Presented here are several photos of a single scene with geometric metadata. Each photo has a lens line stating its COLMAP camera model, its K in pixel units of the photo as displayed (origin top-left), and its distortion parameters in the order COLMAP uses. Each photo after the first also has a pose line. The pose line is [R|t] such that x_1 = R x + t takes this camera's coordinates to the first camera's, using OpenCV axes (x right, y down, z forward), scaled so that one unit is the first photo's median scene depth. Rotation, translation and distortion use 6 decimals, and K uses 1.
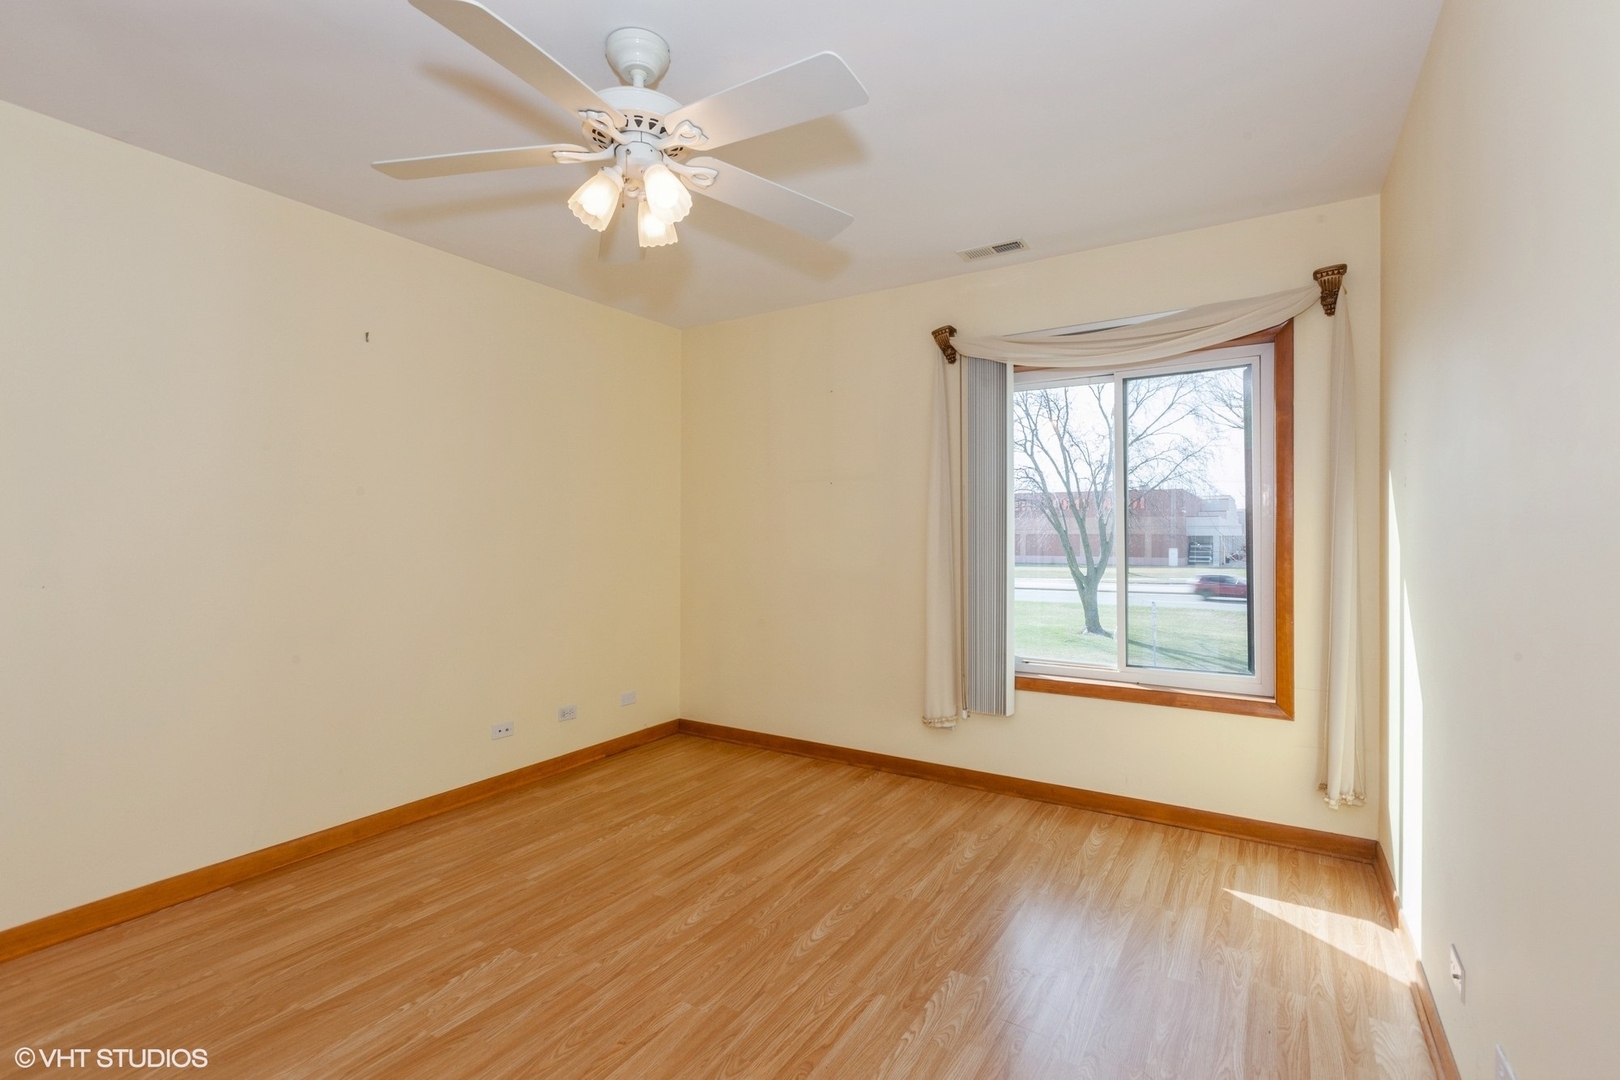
lens RADIAL K [[725.8, 0, 798.7], [0, 725.8, 542.4], [0, 0, 1]] dist [0.008652, -0.002213]
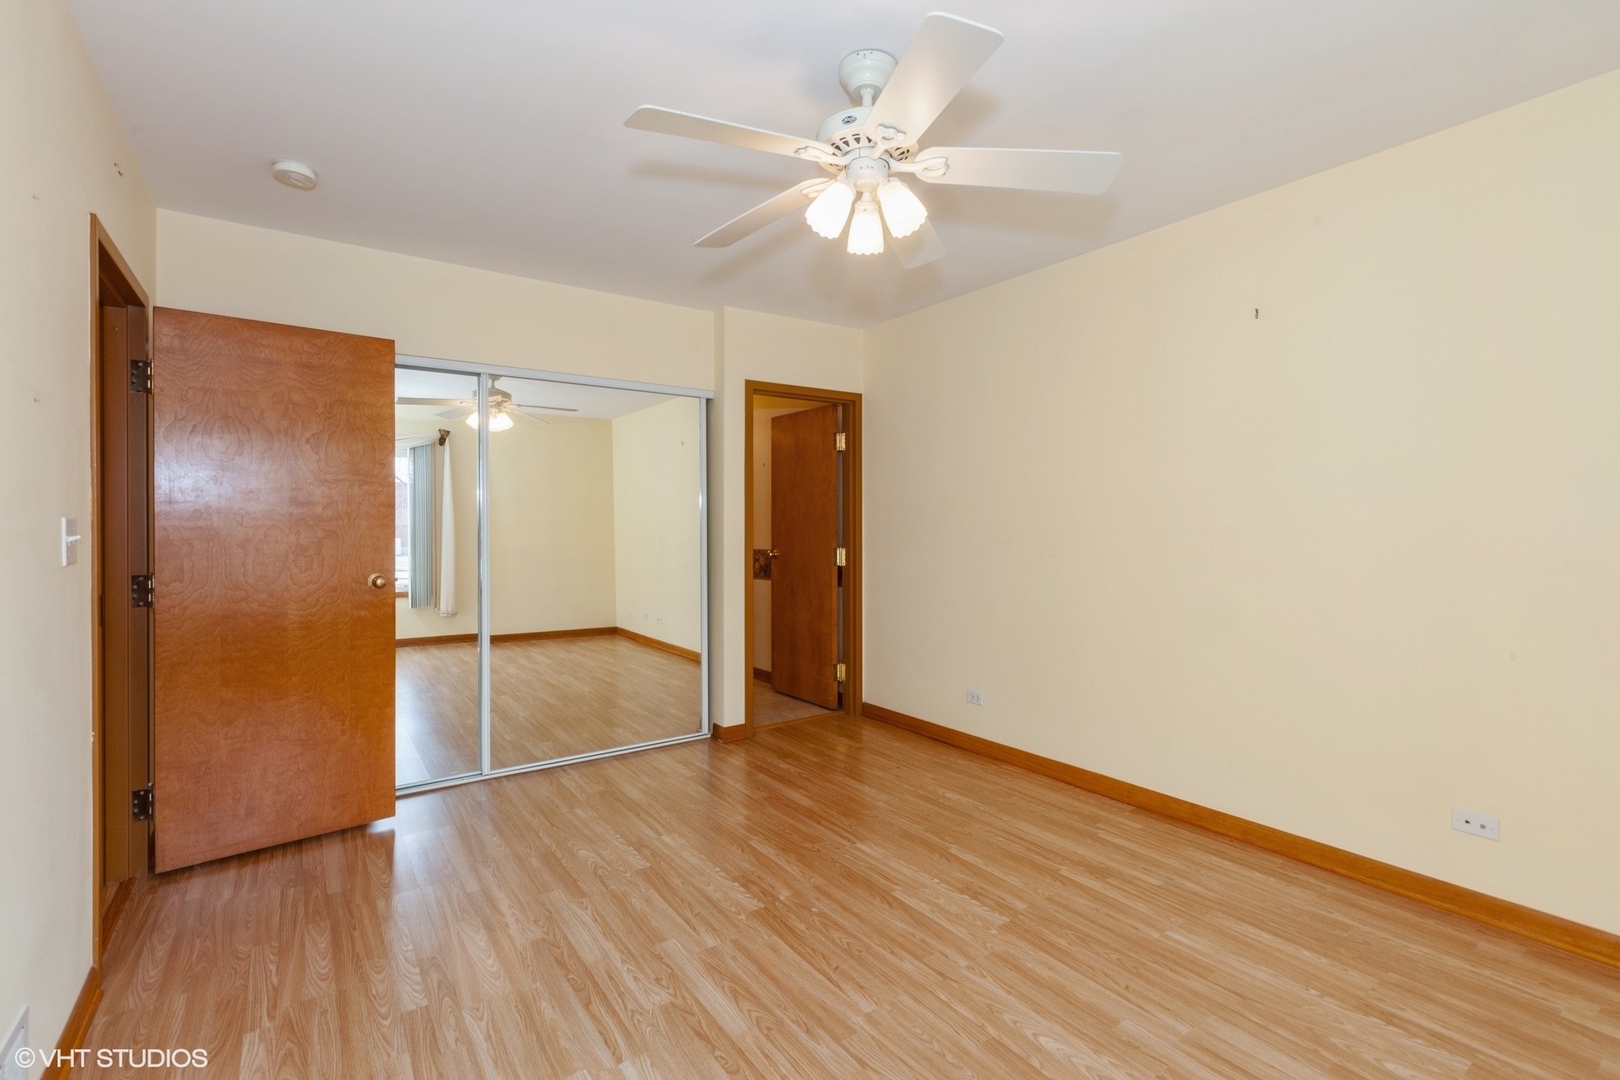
lens RADIAL K [[725.8, 0, 797.1], [0, 725.8, 527.0], [0, 0, 1]] dist [0.008652, -0.002213]
pose [[-0.378651, 0.007031, -0.925513, 0.599526], [-0.005202, 0.999939, 0.009725, -0.008446], [0.925525, 0.008497, -0.378591, 0.990285]]
